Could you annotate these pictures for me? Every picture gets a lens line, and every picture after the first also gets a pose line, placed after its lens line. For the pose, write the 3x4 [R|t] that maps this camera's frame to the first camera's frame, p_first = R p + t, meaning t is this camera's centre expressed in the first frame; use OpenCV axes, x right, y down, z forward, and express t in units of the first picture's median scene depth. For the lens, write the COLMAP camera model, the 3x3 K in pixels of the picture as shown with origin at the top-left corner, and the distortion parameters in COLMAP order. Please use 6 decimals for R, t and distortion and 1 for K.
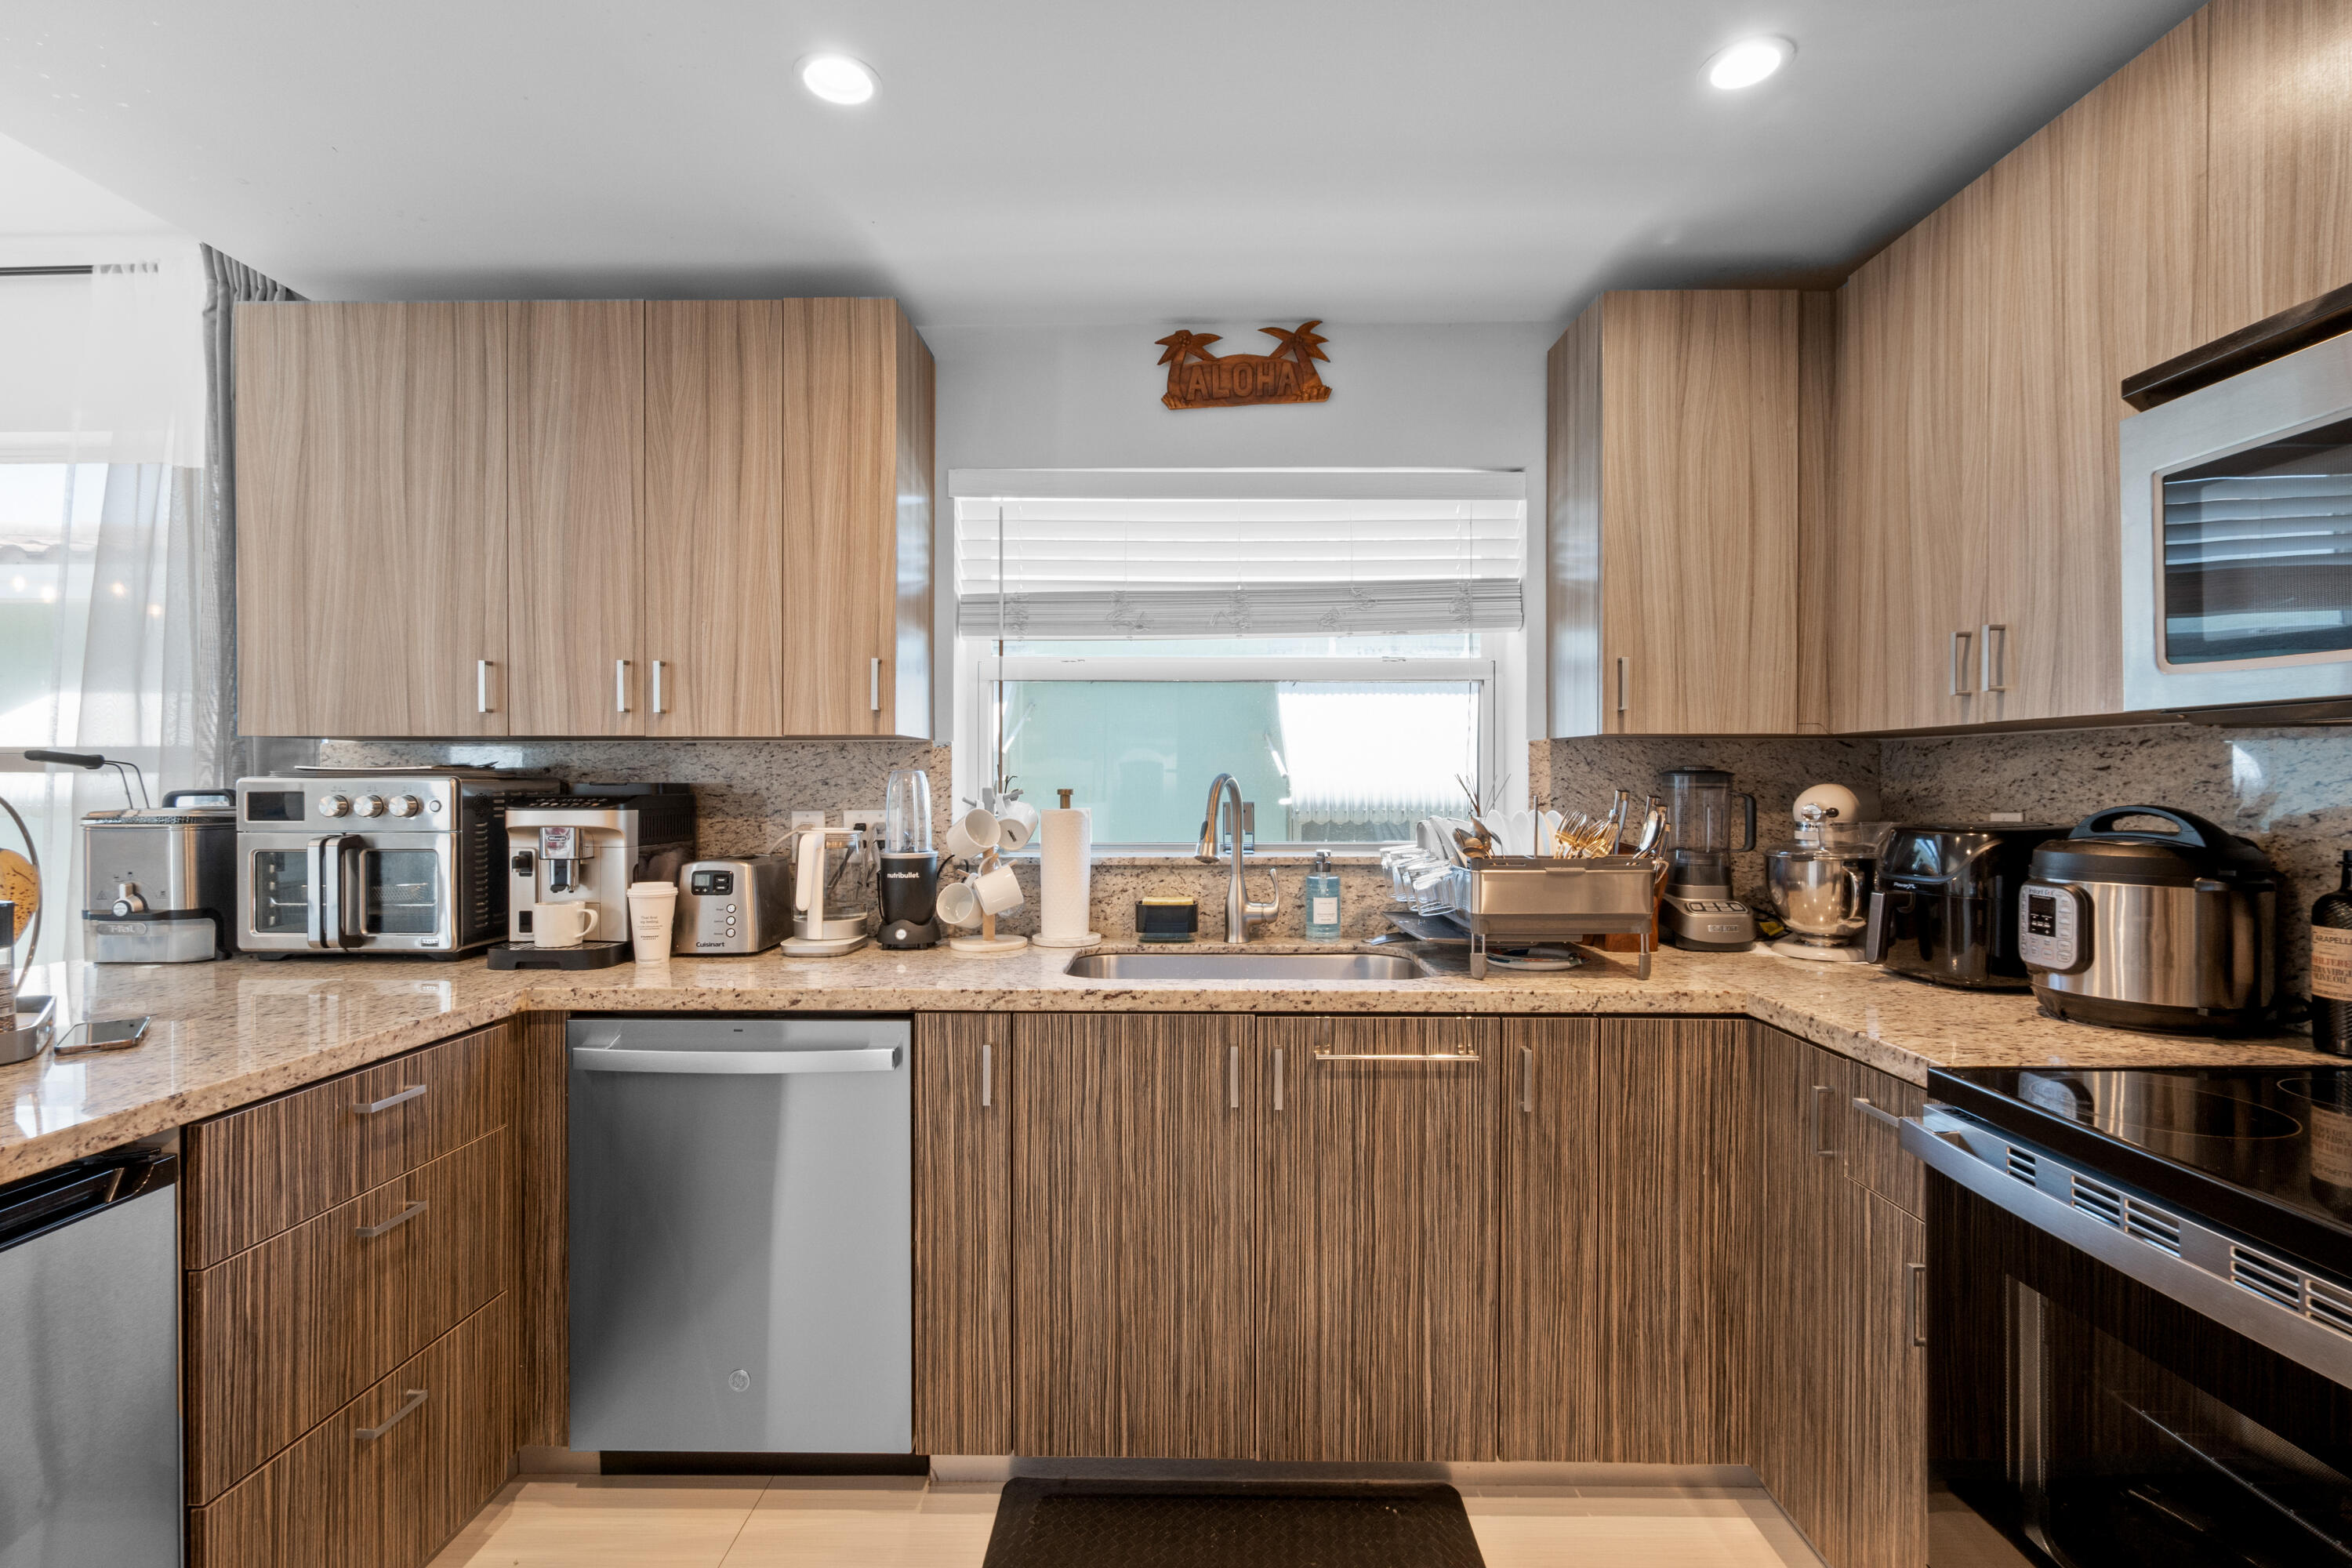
lens RADIAL K [[1081.1, 0, 1182.2], [0, 1081.1, 783.6], [0, 0, 1]] dist [-0.004552, 0.001086]
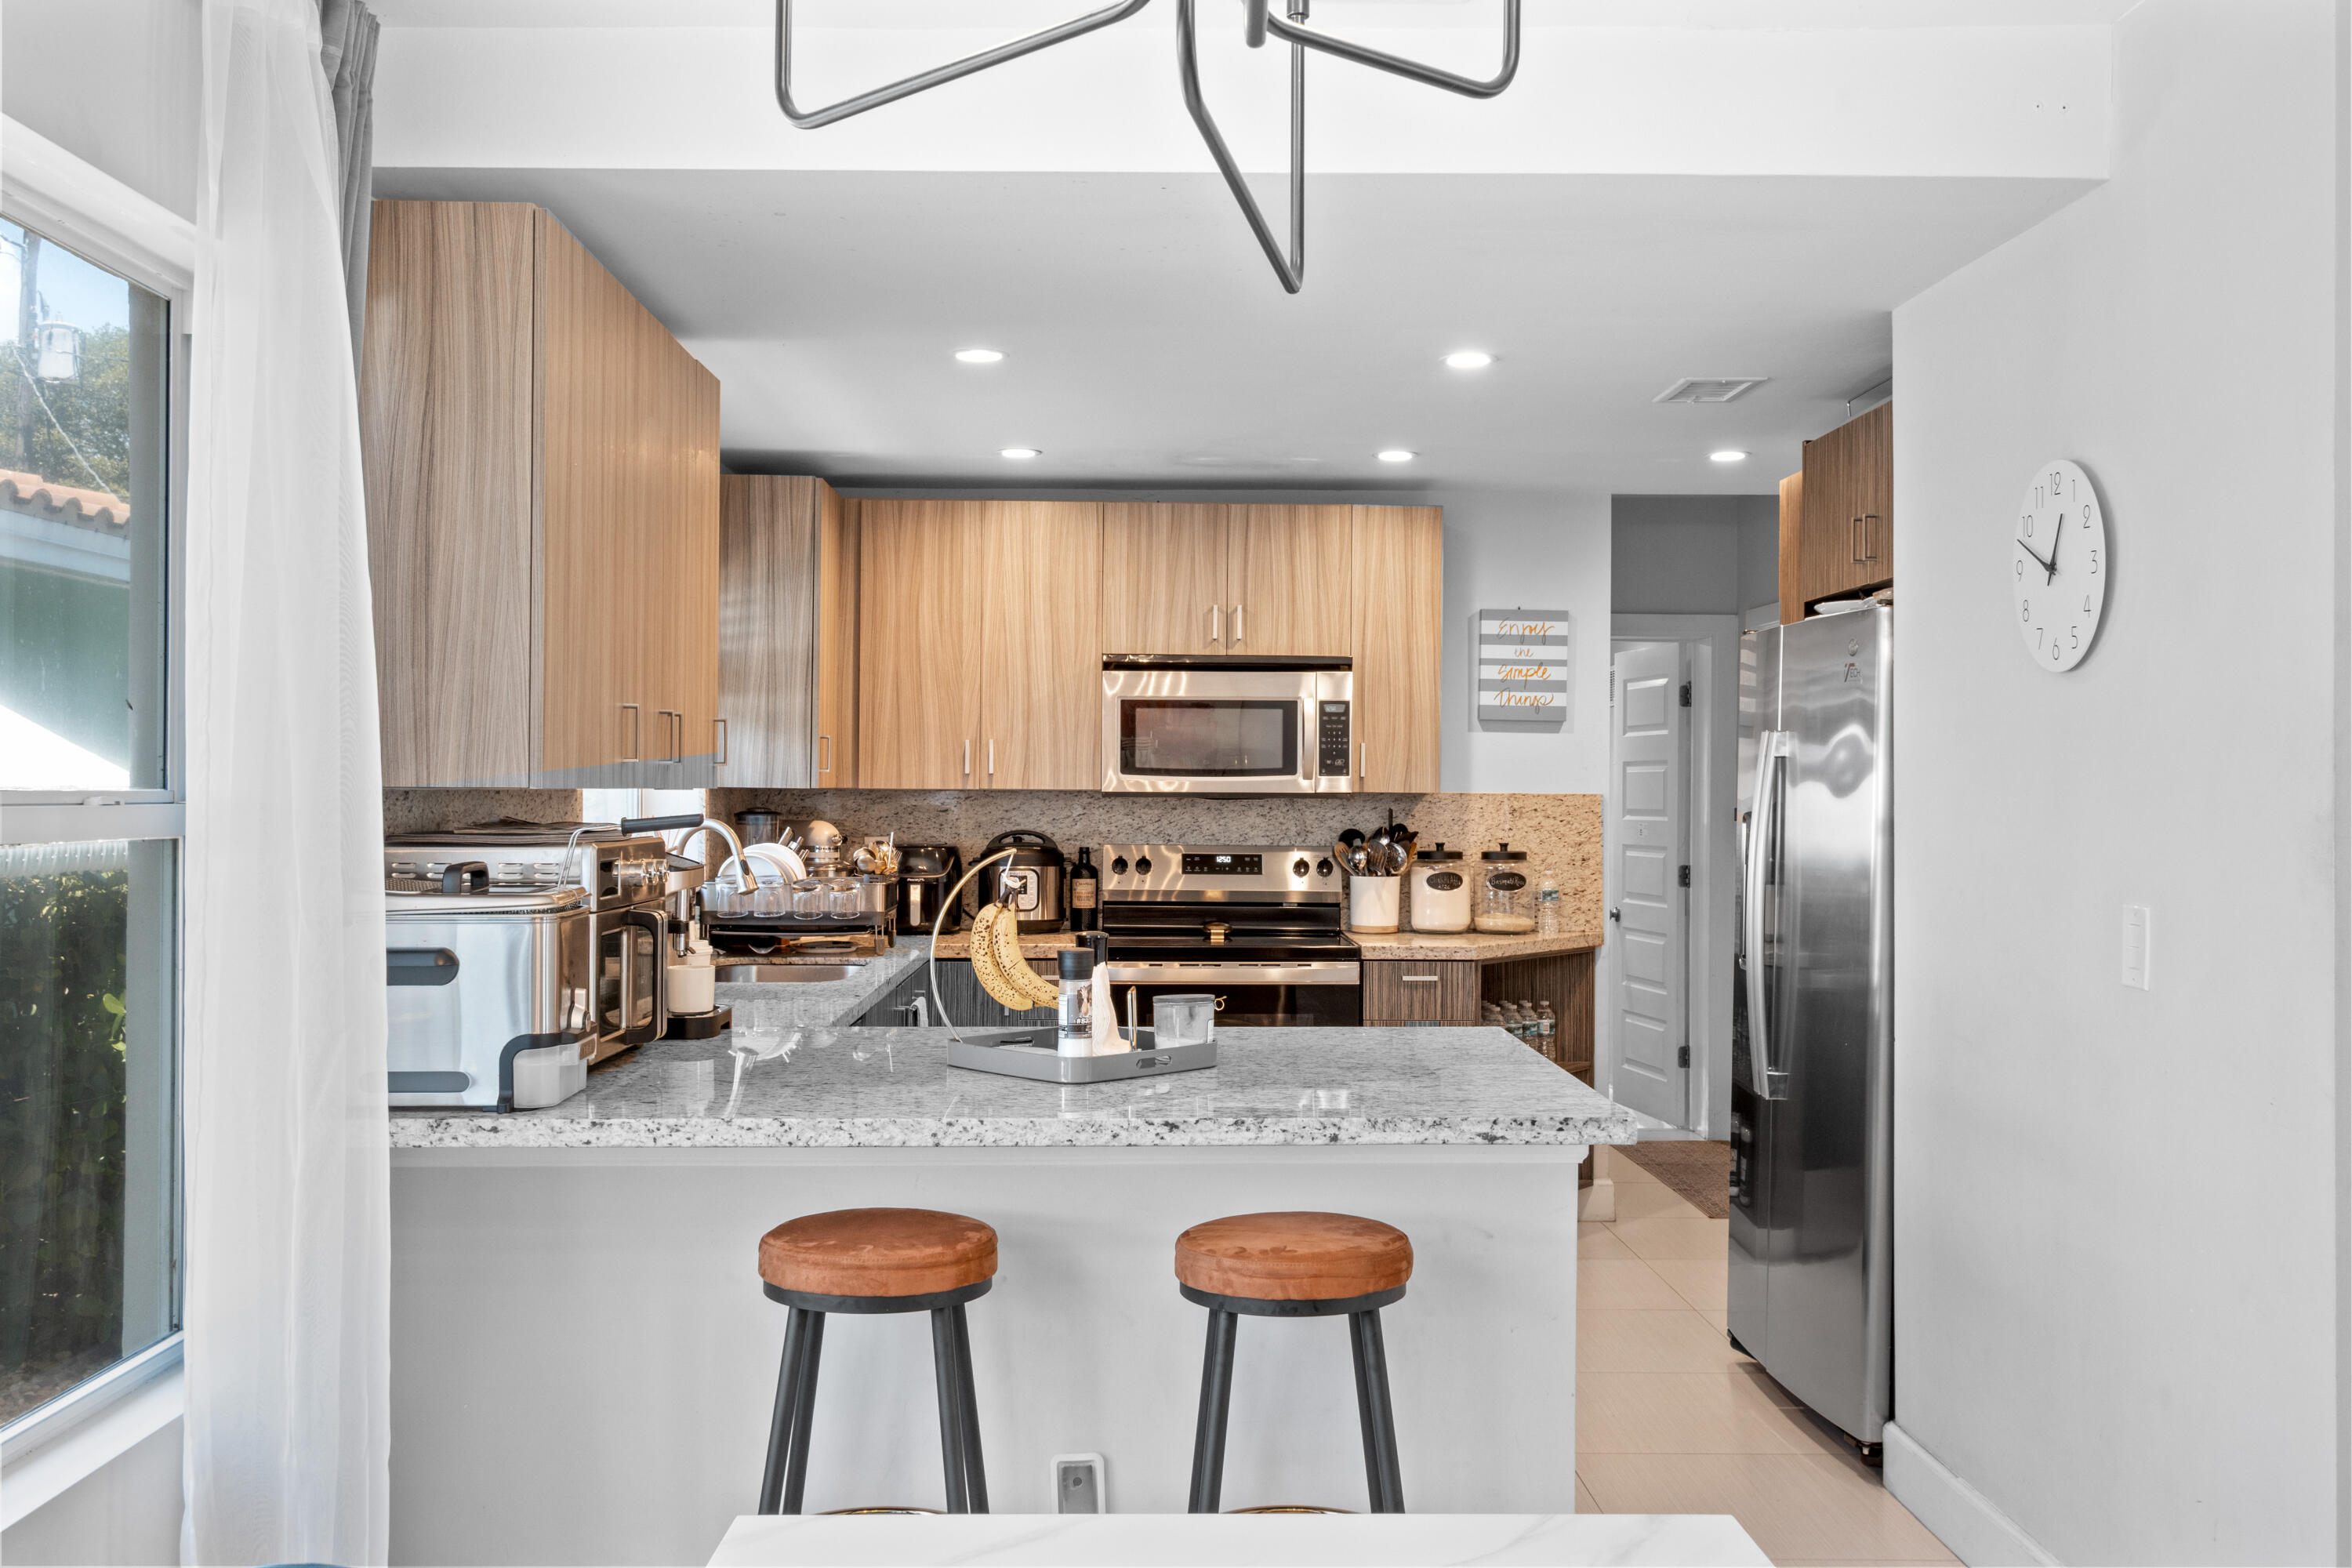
lens RADIAL K [[2081.9, 0, 1176.0], [0, 2081.9, 784.0], [0, 0, 1]] dist [0.000272, 0.000537]
pose [[-0.033031, 0.002516, 0.999451, -2.742063], [-0.000933, 0.999996, -0.002548, -0.051977], [-0.999454, -0.001016, -0.033029, 0.716738]]
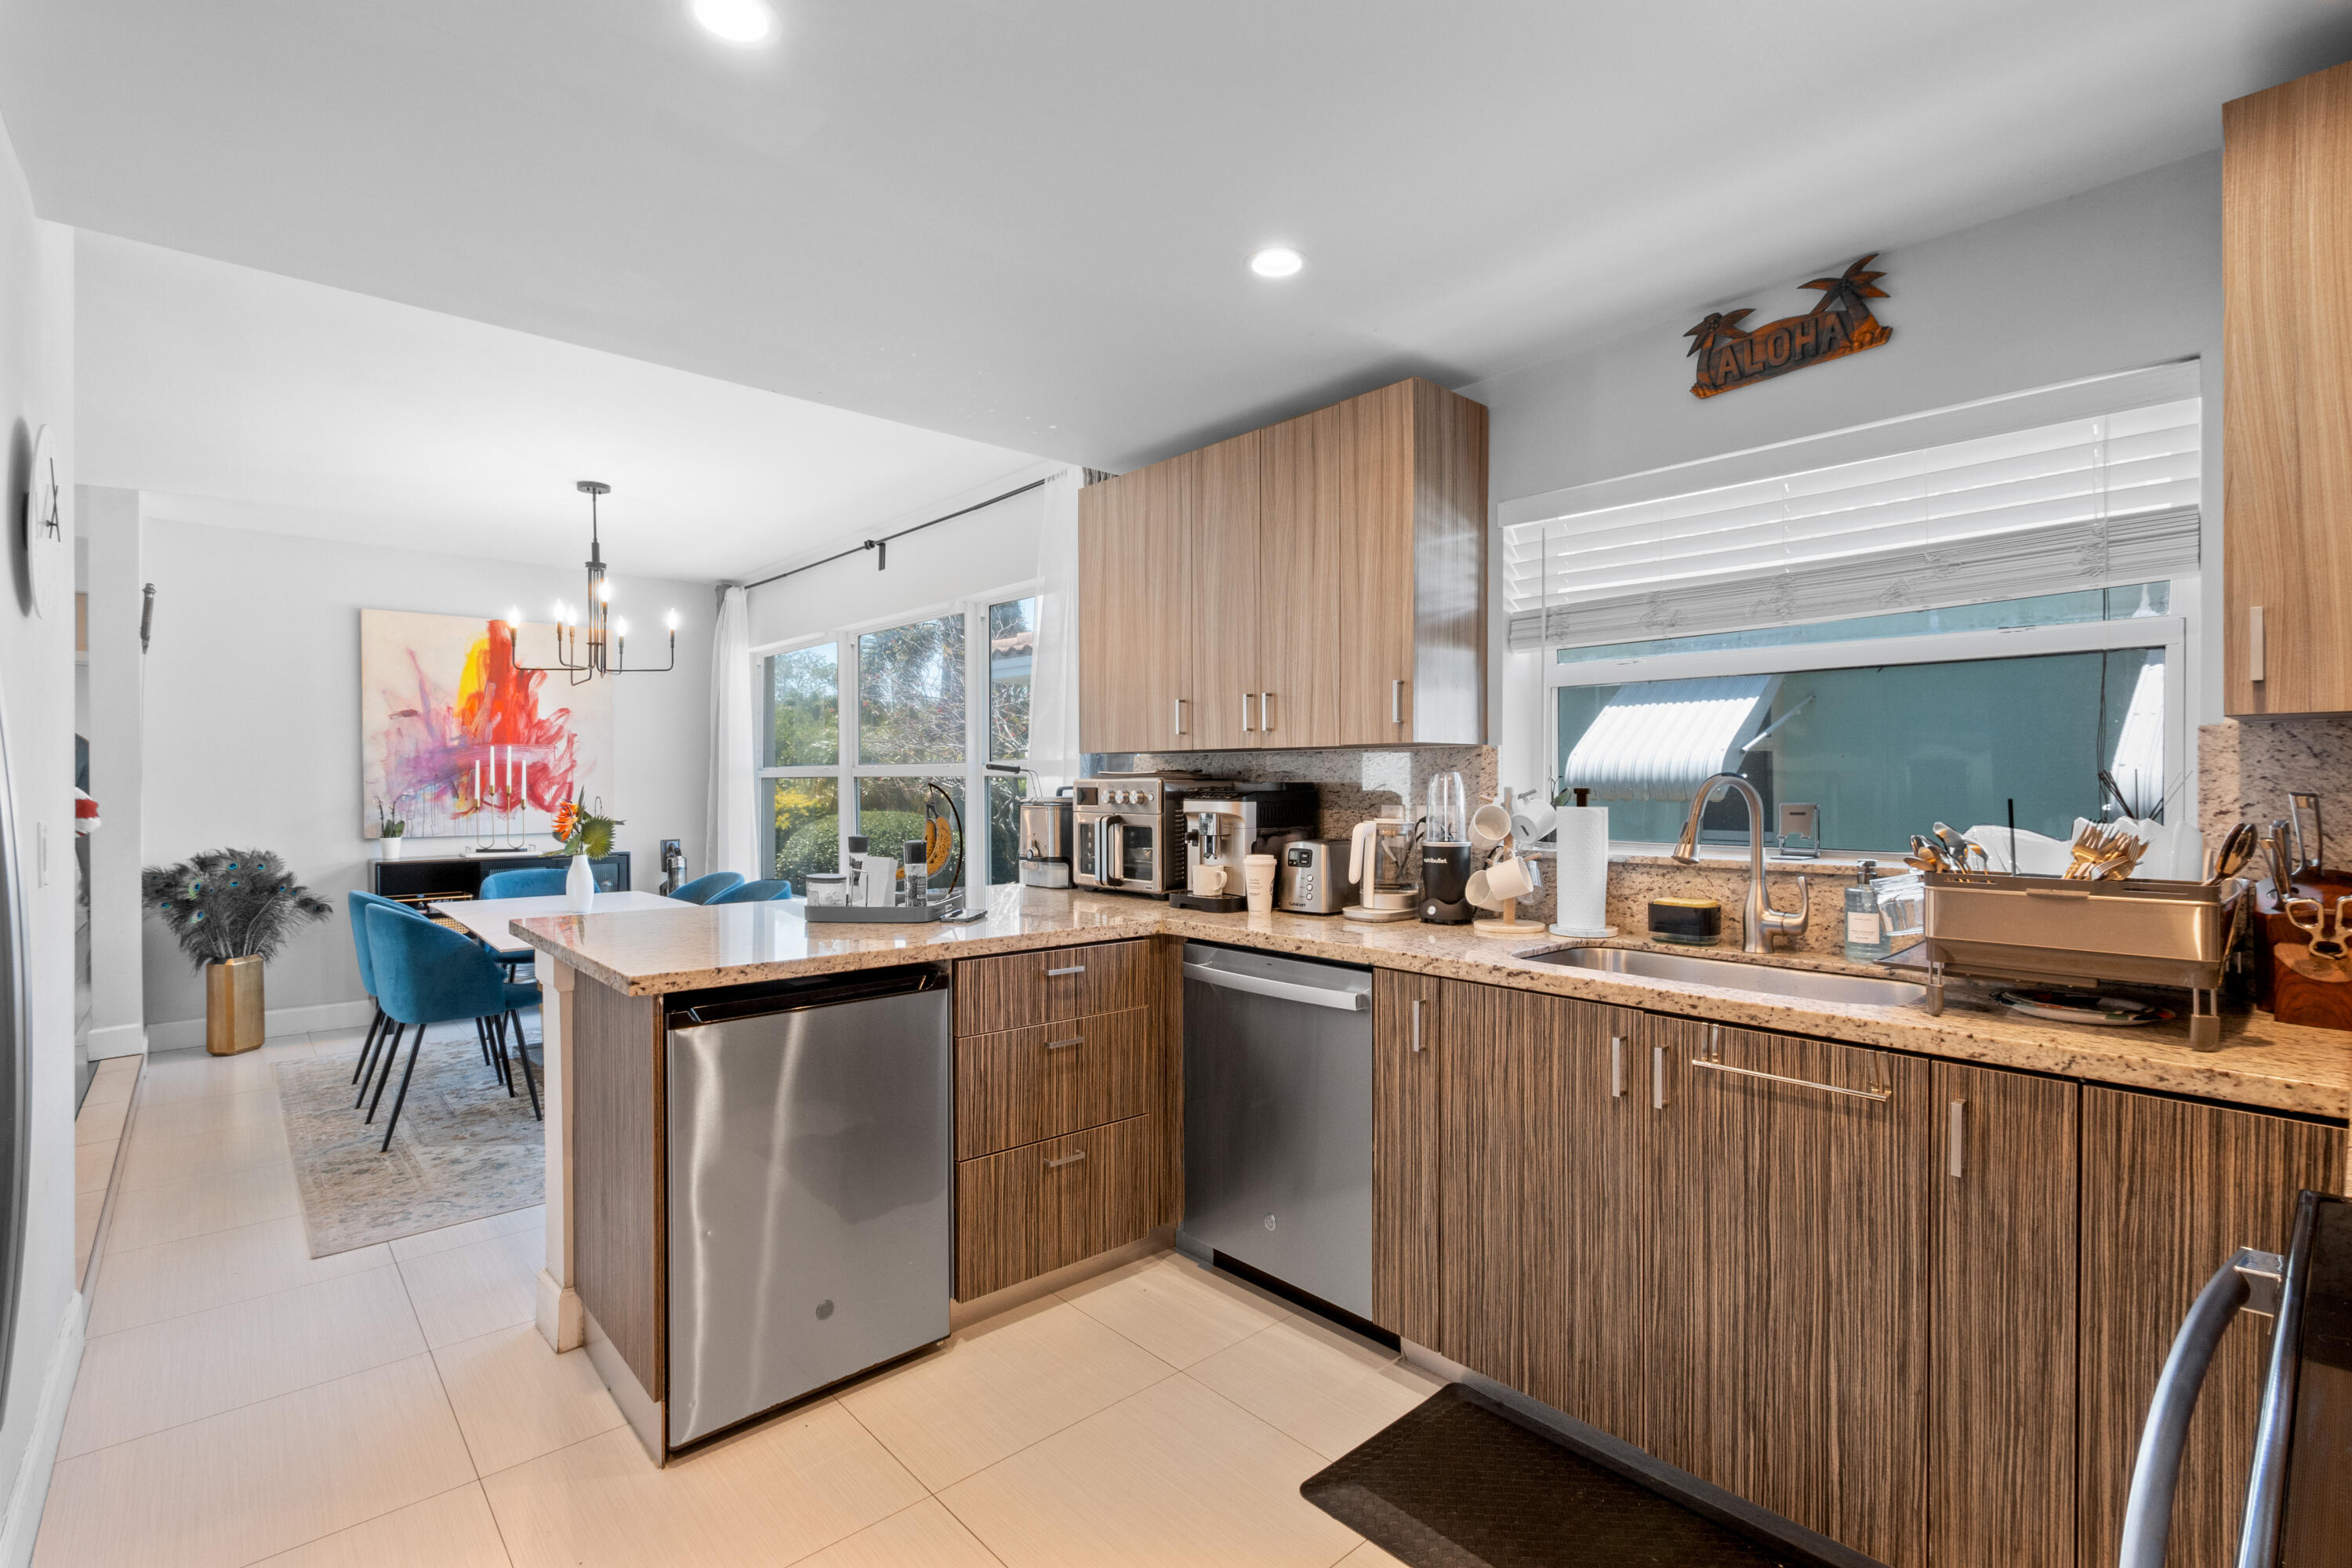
lens RADIAL K [[1081.1, 0, 1182.2], [0, 1081.1, 783.6], [0, 0, 1]] dist [-0.004552, 0.001086]
pose [[0.678940, 0.001387, -0.734192, 0.515472], [-0.001184, 0.999999, 0.000794, 0.000141], [0.734193, 0.000330, 0.678941, -0.005046]]
